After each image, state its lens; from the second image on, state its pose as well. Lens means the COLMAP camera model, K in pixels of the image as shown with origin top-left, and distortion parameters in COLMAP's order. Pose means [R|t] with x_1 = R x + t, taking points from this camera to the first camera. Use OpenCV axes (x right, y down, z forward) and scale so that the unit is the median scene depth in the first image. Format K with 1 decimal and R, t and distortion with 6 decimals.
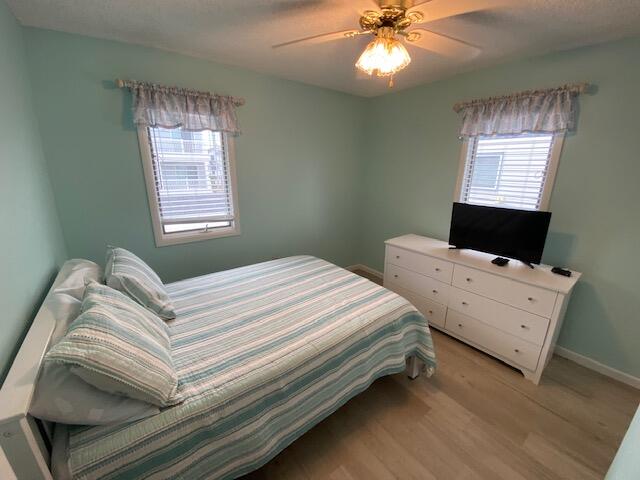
lens RADIAL K [[259.3, 0, 320.0], [0, 259.3, 240.0], [0, 0, 1]] dist [0.032689, -0.027583]
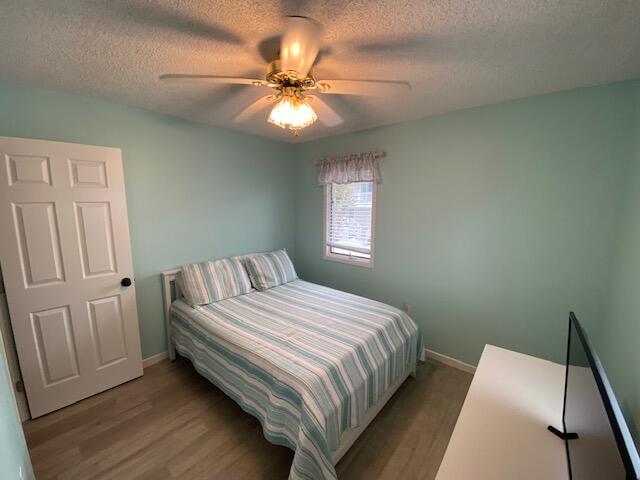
lens RADIAL K [[259.3, 0, 320.0], [0, 259.3, 240.0], [0, 0, 1]] dist [0.032689, -0.027583]
pose [[0.215159, 0.131906, -0.967630, 1.165453], [-0.263159, 0.962015, 0.072625, -0.265307], [0.940454, 0.239014, 0.241698, 0.836393]]
